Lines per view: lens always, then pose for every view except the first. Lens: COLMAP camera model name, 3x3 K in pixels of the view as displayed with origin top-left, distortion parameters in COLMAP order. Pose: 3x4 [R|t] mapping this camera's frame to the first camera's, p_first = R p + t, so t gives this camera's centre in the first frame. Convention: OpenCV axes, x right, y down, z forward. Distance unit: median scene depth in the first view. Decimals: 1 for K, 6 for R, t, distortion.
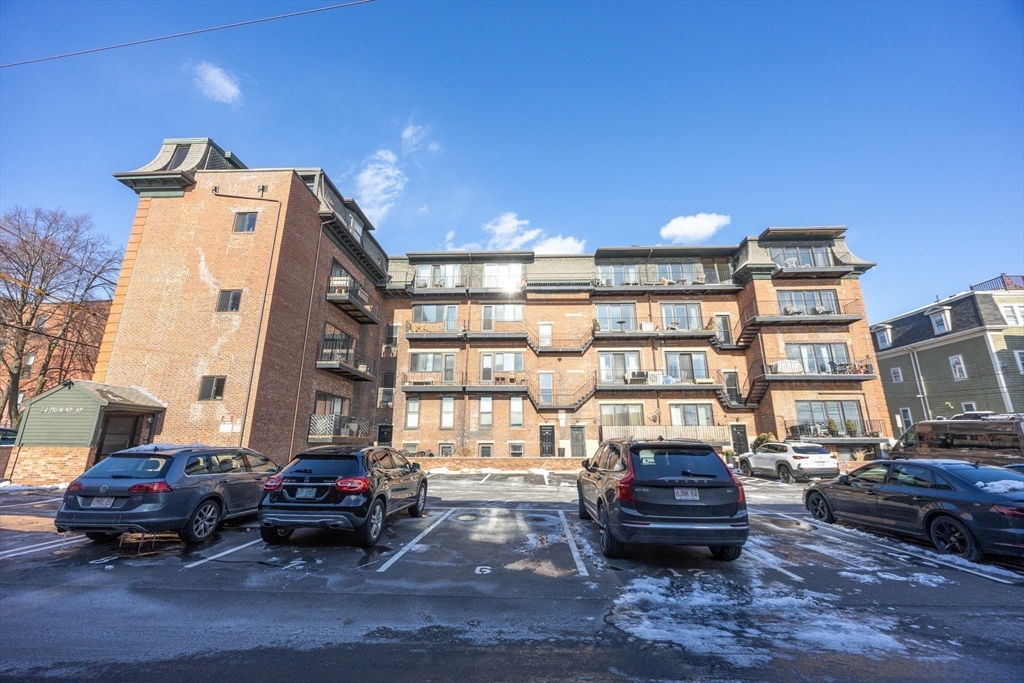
lens RADIAL K [[395.0, 0, 515.7], [0, 395.0, 338.6], [0, 0, 1]] dist [-0.001782, -0.000264]
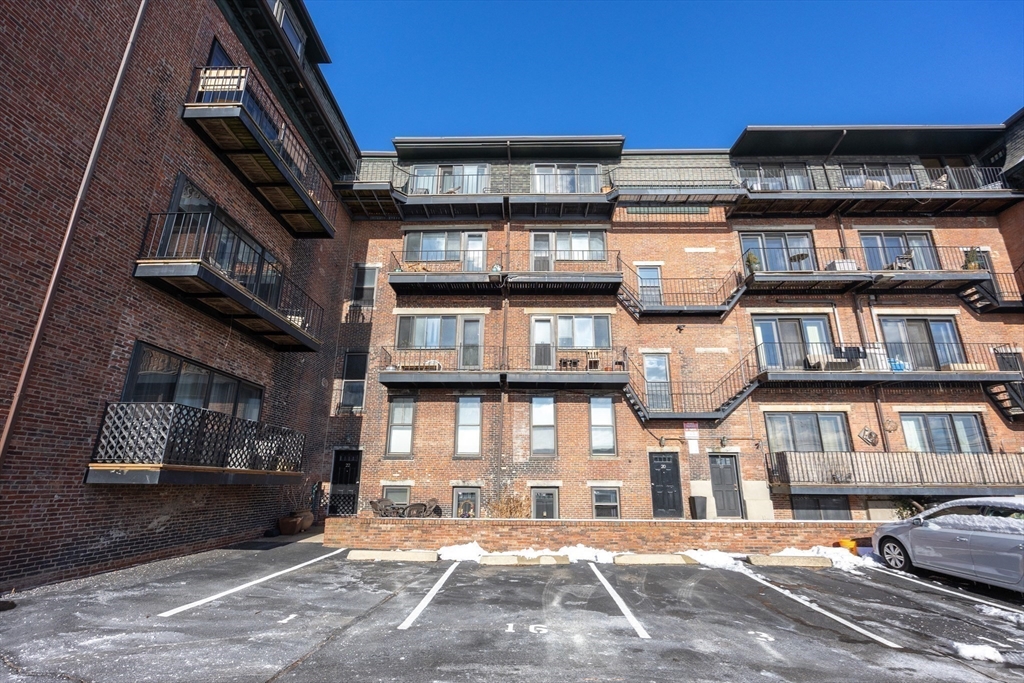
lens RADIAL K [[427.4, 0, 516.0], [0, 427.4, 364.8], [0, 0, 1]] dist [0.000675, 0.000206]
pose [[0.999974, 0.006940, 0.001843, -0.112738], [-0.006913, 0.999875, -0.014217, 0.115229], [-0.001942, 0.014204, 0.999897, 0.442484]]
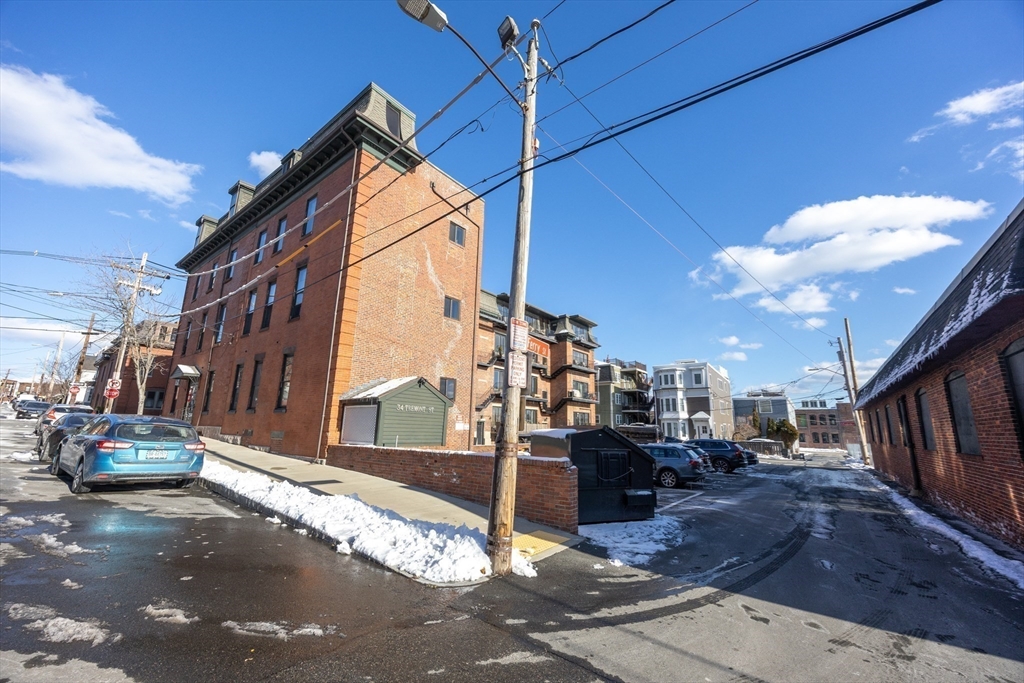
lens RADIAL K [[392.8, 0, 516.5], [0, 392.8, 337.6], [0, 0, 1]] dist [-0.002892, -0.000245]
pose [[0.582330, 0.193641, 0.789554, -0.886129], [-0.222158, 0.972155, -0.074573, 0.014407], [-0.782009, -0.131980, 0.609134, 0.119409]]
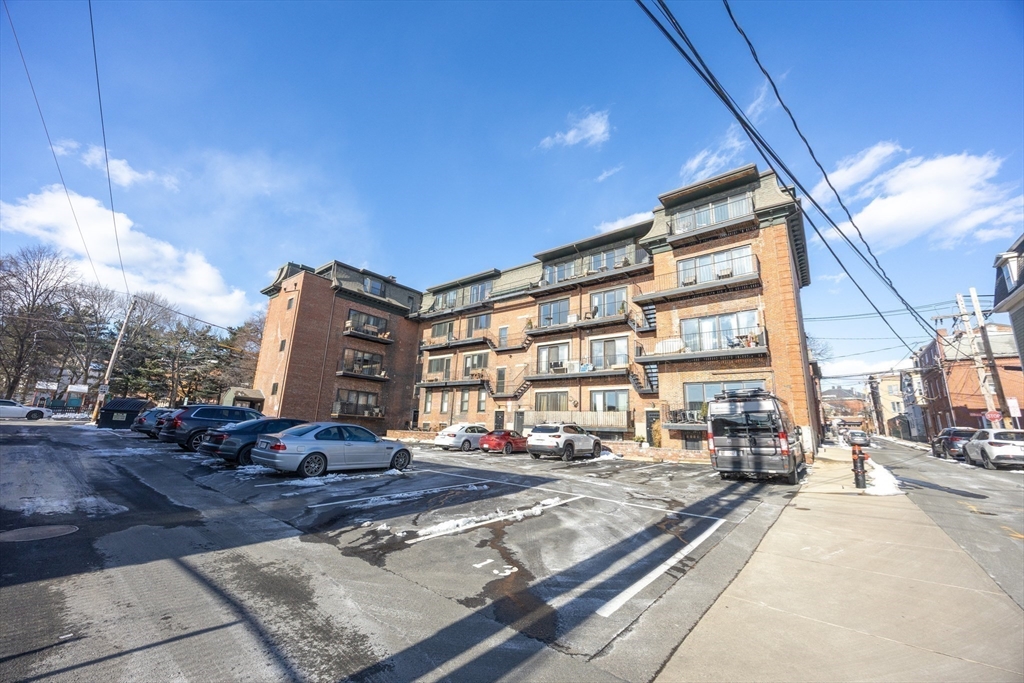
lens RADIAL K [[395.0, 0, 515.7], [0, 395.0, 338.6], [0, 0, 1]] dist [-0.001782, -0.000264]
pose [[0.795927, -0.106115, -0.596020, 0.867690], [0.113221, 0.993239, -0.025641, 0.033476], [0.594711, -0.047073, 0.802560, 0.055464]]
